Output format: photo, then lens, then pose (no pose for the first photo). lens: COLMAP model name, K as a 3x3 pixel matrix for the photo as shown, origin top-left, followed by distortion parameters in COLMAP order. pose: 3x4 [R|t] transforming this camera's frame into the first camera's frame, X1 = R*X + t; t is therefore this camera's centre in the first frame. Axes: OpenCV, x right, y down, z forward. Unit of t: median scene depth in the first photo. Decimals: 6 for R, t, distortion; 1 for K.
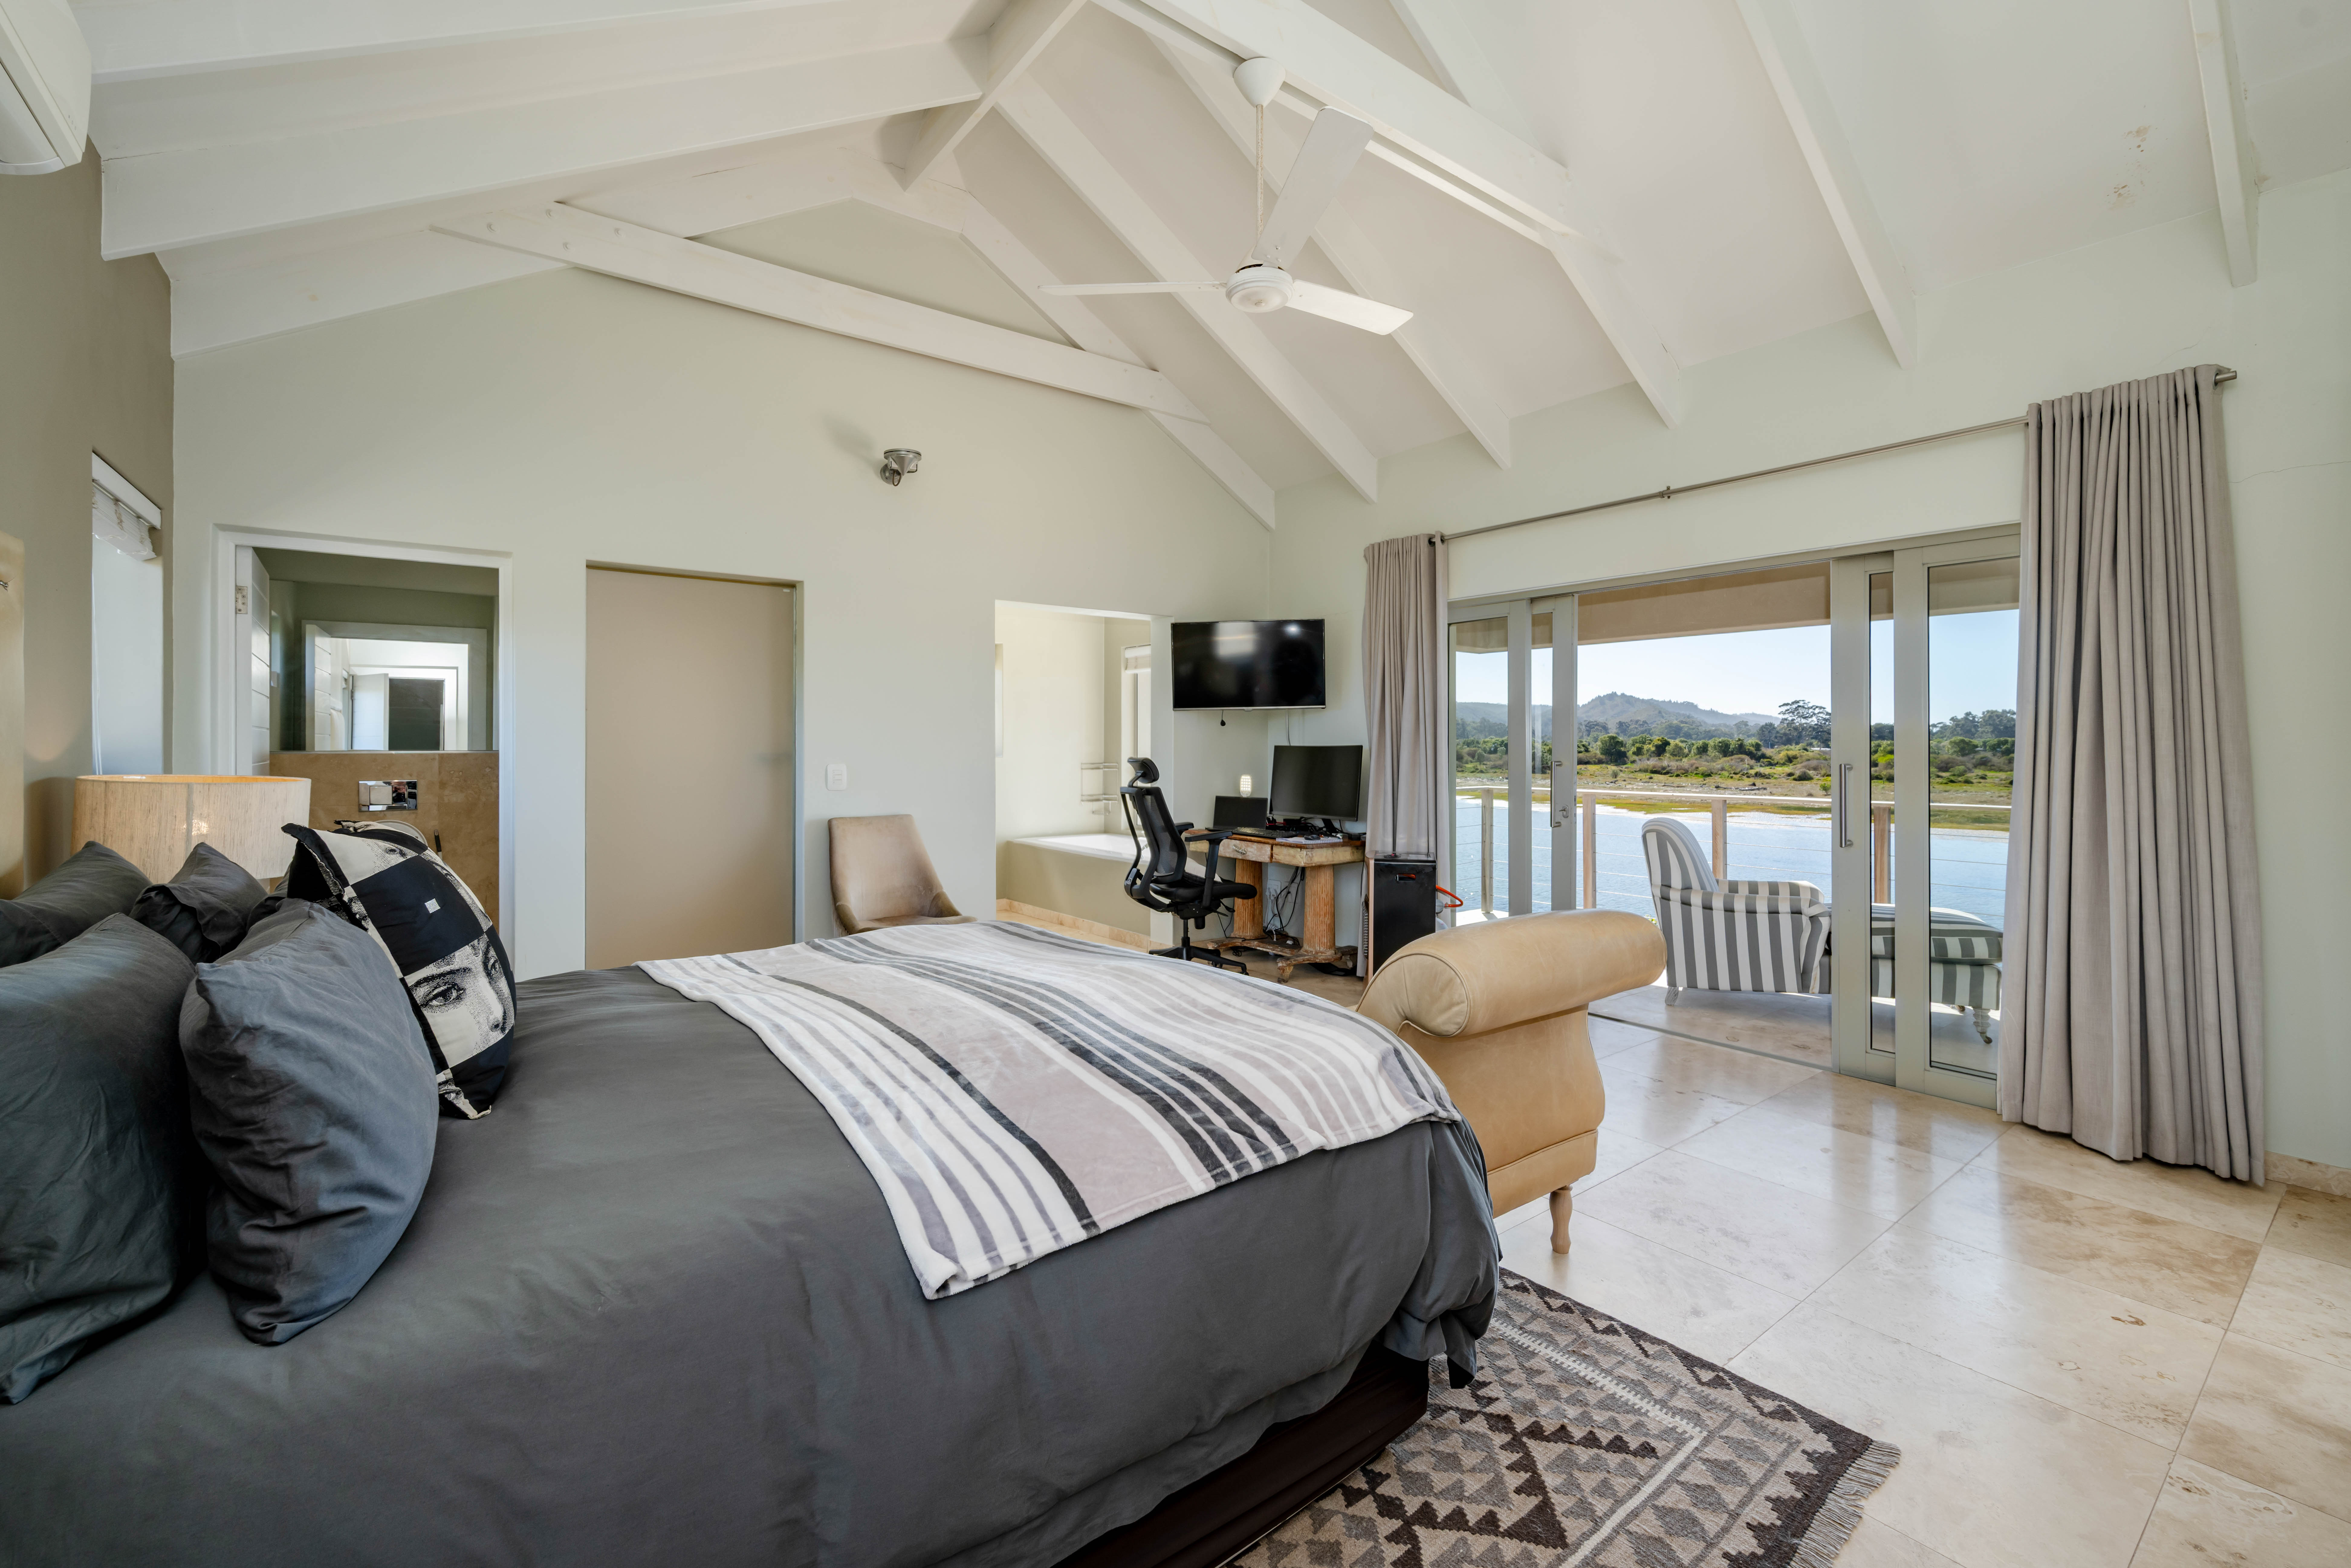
lens RADIAL K [[988.6, 0, 1180.5], [0, 988.6, 758.7], [0, 0, 1]] dist [0.001058, 0.000165]
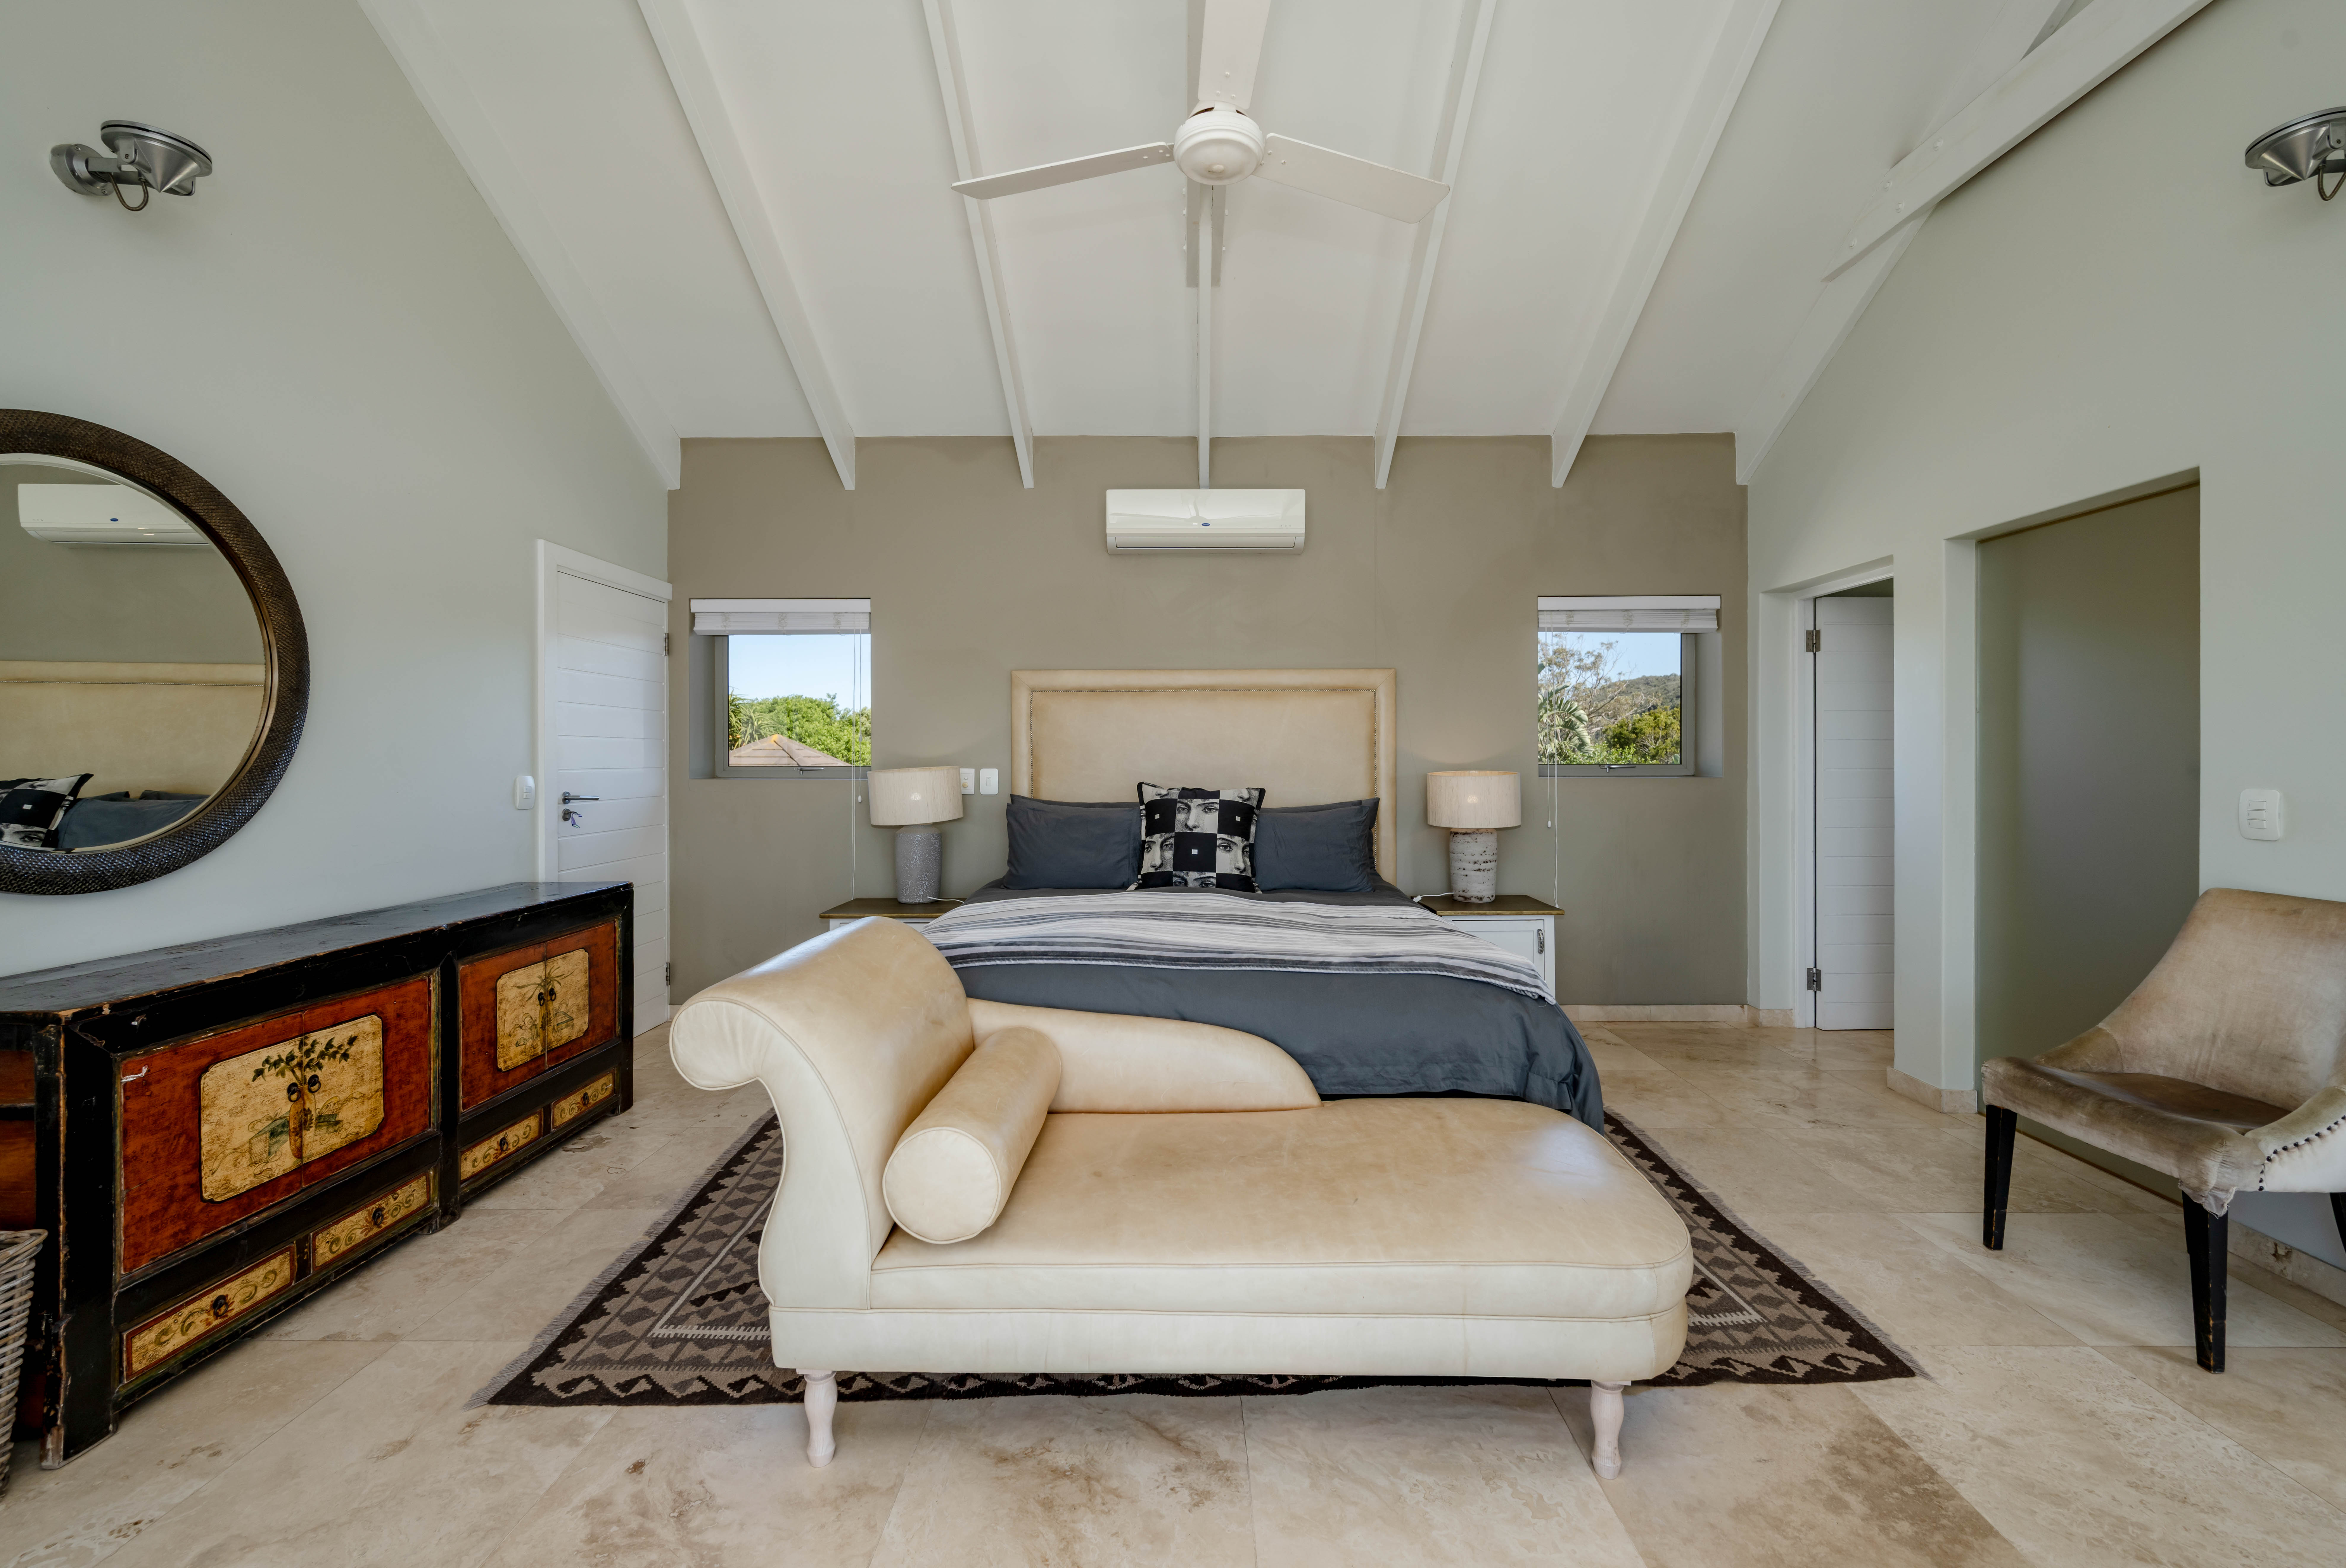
lens RADIAL K [[986.4, 0, 1180.0], [0, 986.4, 768.9], [0, 0, 1]] dist [0.001058, 0.000165]
pose [[-0.622500, 0.006505, -0.782593, 1.027946], [-0.009492, 0.999829, 0.015861, -0.021499], [0.782562, 0.017302, -0.622332, 2.162773]]
